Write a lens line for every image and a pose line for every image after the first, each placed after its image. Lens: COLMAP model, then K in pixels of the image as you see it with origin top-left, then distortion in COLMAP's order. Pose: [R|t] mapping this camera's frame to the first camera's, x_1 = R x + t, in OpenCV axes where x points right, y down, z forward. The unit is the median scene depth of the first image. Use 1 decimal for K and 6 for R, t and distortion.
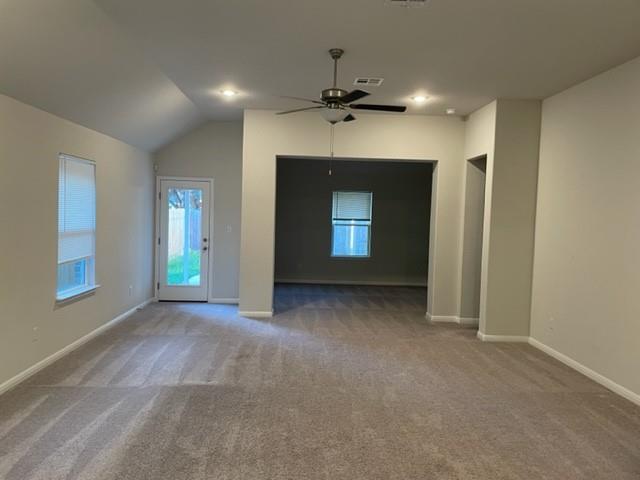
lens RADIAL K [[479.7, 0, 319.1], [0, 479.7, 231.4], [0, 0, 1]] dist [0.088566, -0.125162]
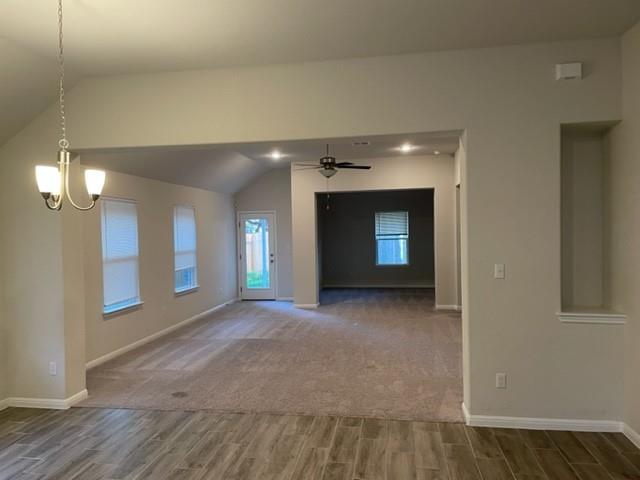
lens RADIAL K [[483.4, 0, 324.9], [0, 483.4, 234.8], [0, 0, 1]] dist [0.102166, -0.136035]
pose [[0.981569, -0.048791, -0.184777, 0.197332], [0.043447, 0.998515, -0.032864, 0.013819], [0.186106, 0.024230, 0.982231, -0.383944]]
